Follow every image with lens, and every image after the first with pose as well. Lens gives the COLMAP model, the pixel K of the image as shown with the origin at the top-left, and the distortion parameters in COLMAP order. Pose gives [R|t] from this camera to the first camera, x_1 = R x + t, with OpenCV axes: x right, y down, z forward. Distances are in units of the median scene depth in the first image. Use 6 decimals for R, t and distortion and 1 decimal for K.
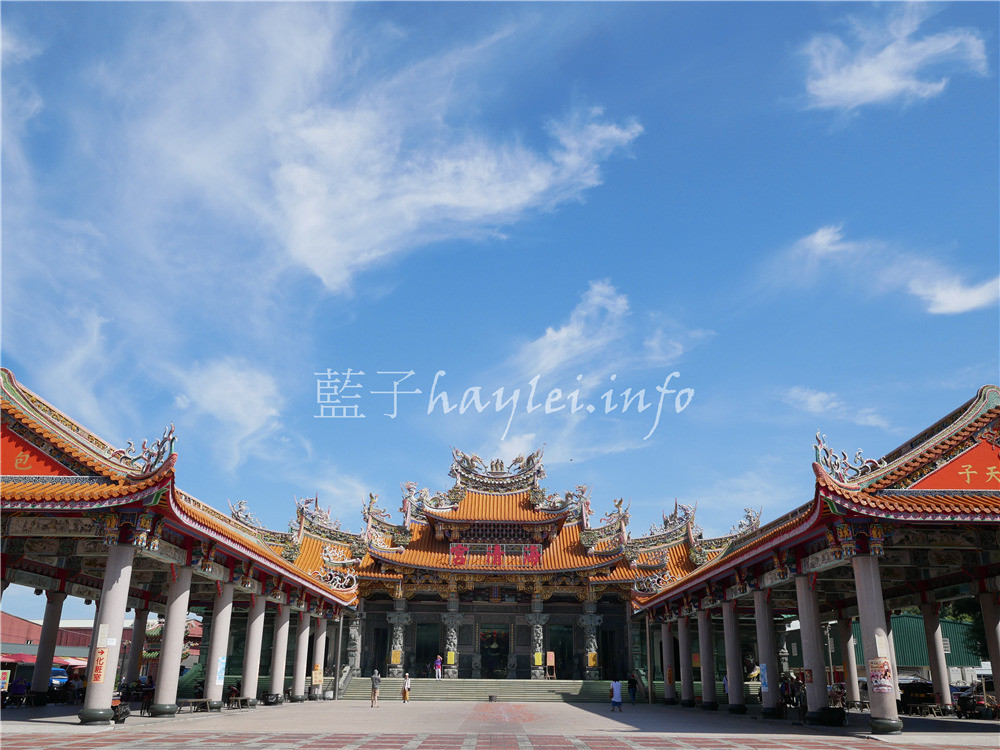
lens RADIAL K [[870.3, 0, 498.5], [0, 870.3, 378.6], [0, 0, 1]] dist [-0.008137, -0.001275]
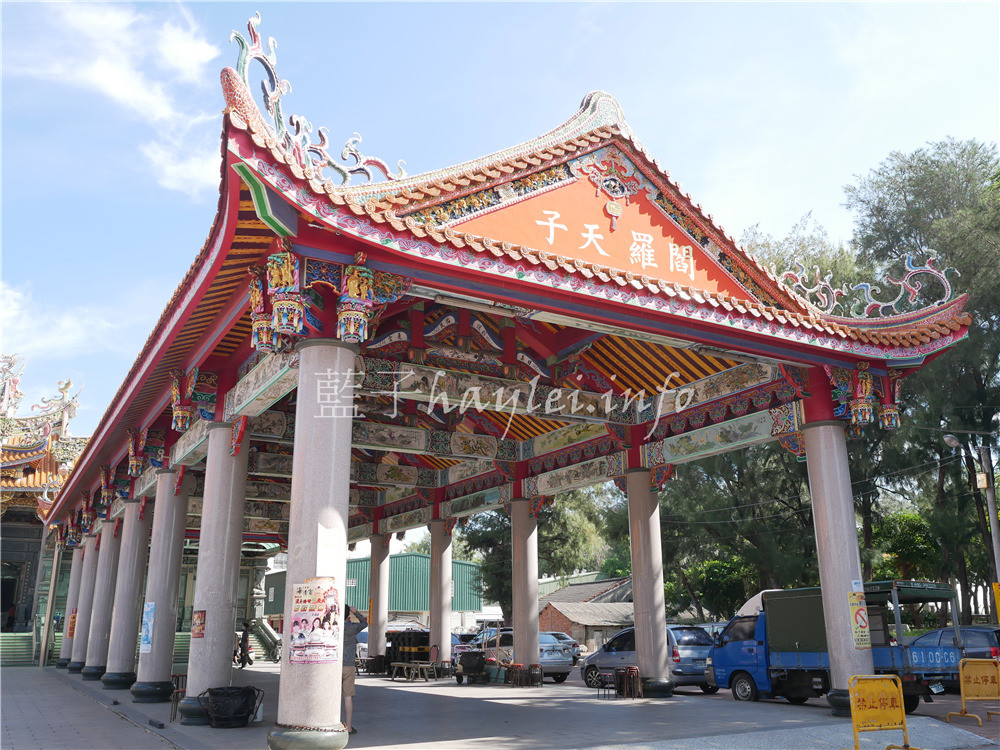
lens RADIAL K [[870.3, 0, 498.5], [0, 870.3, 378.6], [0, 0, 1]] dist [-0.008137, -0.001275]
pose [[0.870099, 0.121323, 0.477711, 0.212329], [-0.147184, 0.988965, 0.016913, 0.145313], [-0.470387, -0.085028, 0.878354, 0.422656]]
